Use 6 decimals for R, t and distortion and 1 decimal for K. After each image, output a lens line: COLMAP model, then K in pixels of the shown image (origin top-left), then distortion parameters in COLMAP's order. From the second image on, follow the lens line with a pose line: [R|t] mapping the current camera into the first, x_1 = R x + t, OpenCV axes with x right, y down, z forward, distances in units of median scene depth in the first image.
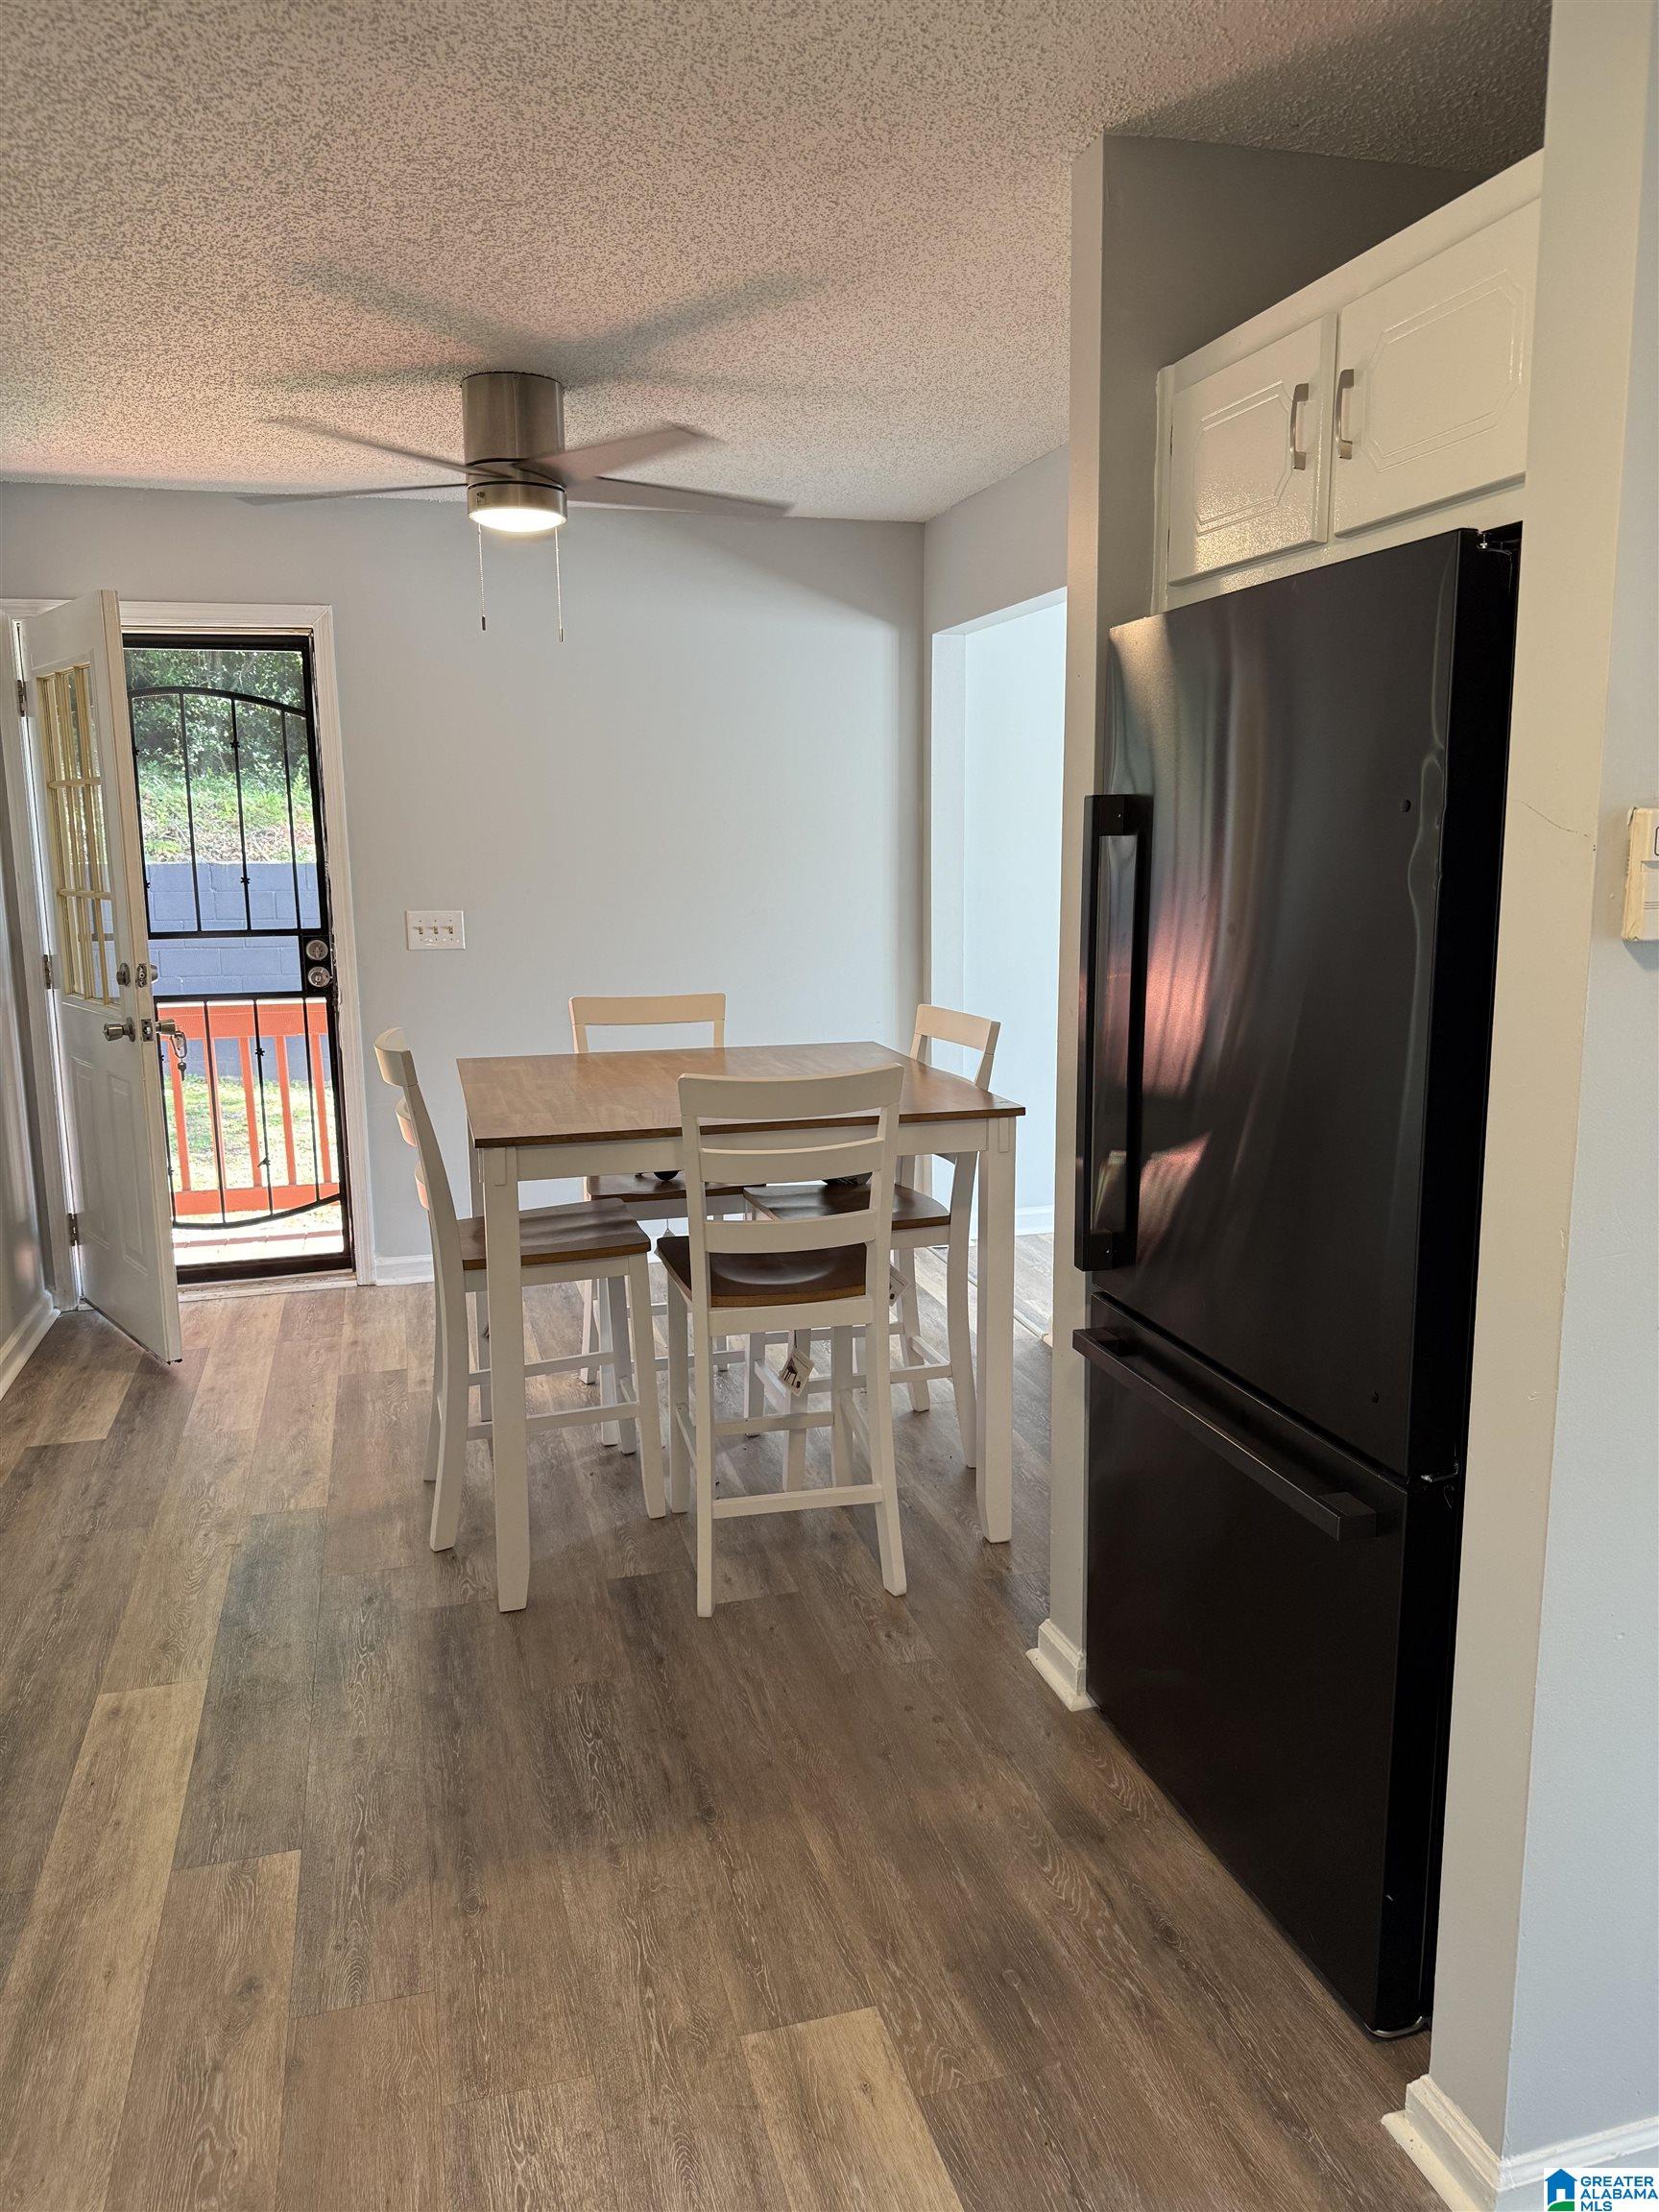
lens RADIAL K [[1562.8, 0, 831.9], [0, 1562.8, 1097.8], [0, 0, 1]] dist [0.065586, -0.080063]
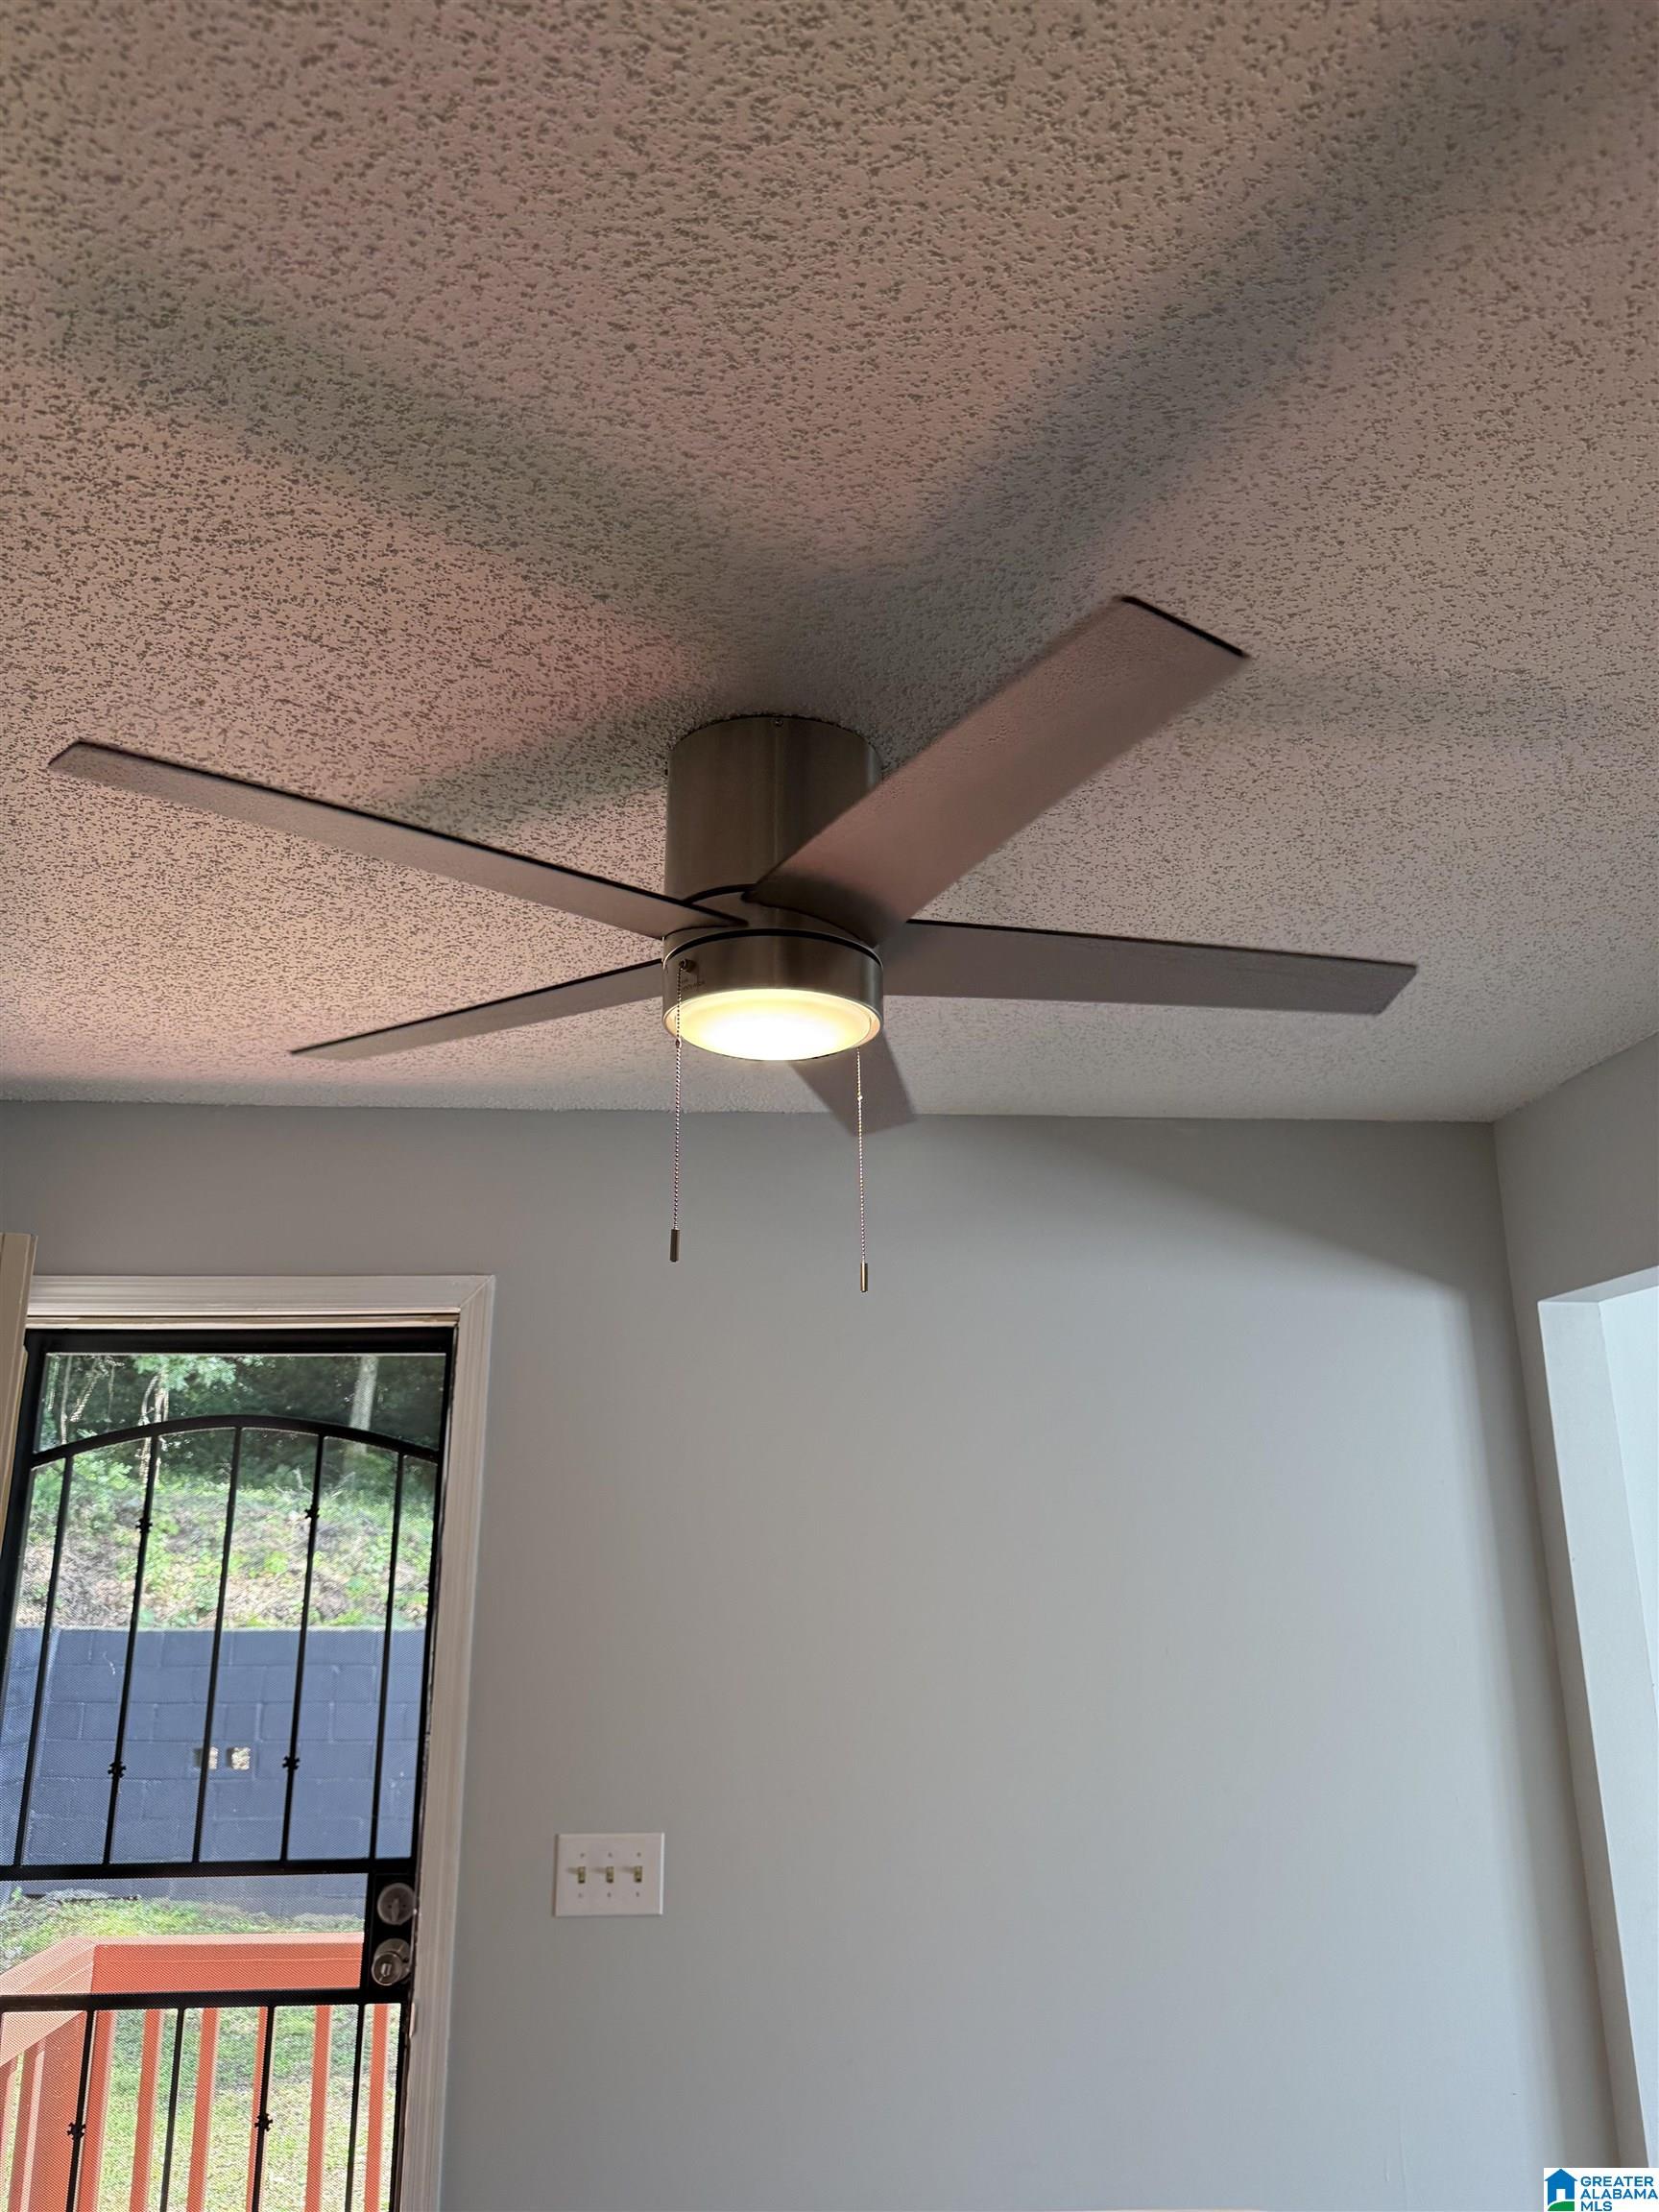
lens RADIAL K [[1562.8, 0, 831.9], [0, 1562.8, 1097.8], [0, 0, 1]] dist [0.065586, -0.080063]
pose [[0.981924, -0.048265, -0.183019, -0.074423], [-0.036600, 0.900275, -0.433781, -0.114102], [0.185704, 0.432638, 0.882235, 0.447626]]
